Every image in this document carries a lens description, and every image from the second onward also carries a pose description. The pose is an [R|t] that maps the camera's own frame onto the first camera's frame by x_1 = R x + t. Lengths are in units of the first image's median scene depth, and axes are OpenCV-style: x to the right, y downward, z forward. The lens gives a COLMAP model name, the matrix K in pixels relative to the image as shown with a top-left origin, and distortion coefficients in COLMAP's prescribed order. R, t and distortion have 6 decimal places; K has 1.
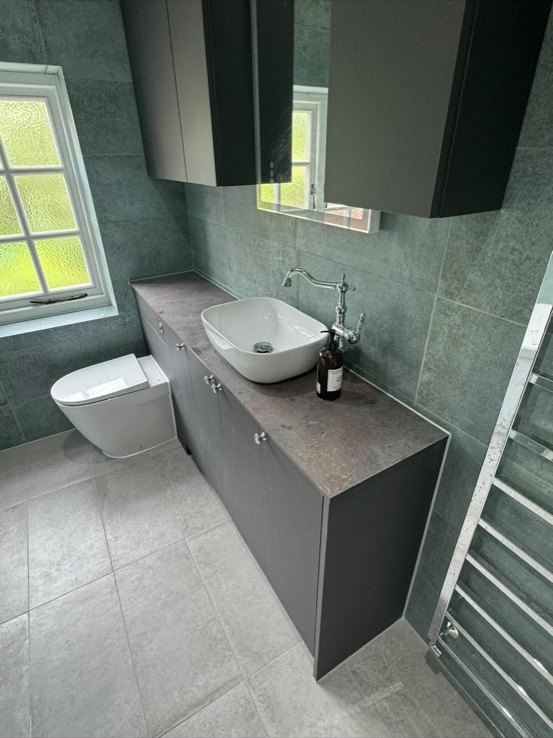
lens RADIAL K [[387.5, 0, 276.5], [0, 387.5, 369.0], [0, 0, 1]] dist [0.002796, -0.000909]
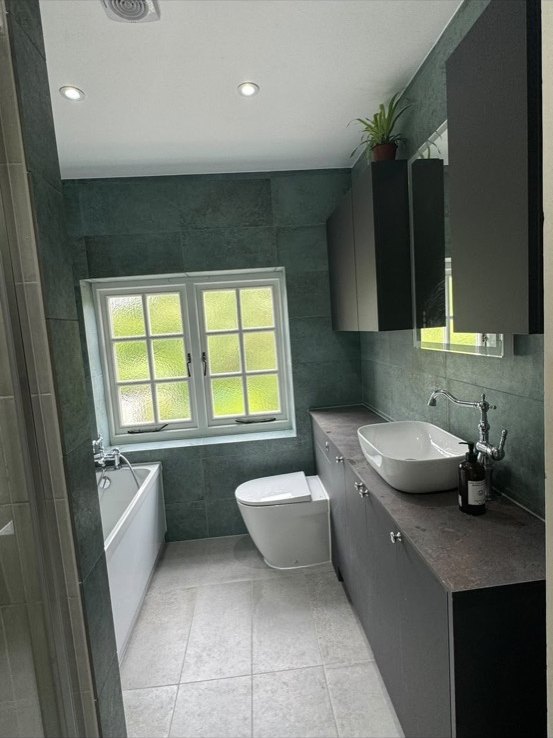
lens RADIAL K [[387.5, 0, 276.5], [0, 387.5, 369.0], [0, 0, 1]] dist [0.002796, -0.000909]
pose [[0.896969, 0.001288, -0.442091, 0.093009], [-0.166272, 0.927557, -0.334652, 0.110210], [0.409633, 0.373680, 0.832204, -0.133385]]
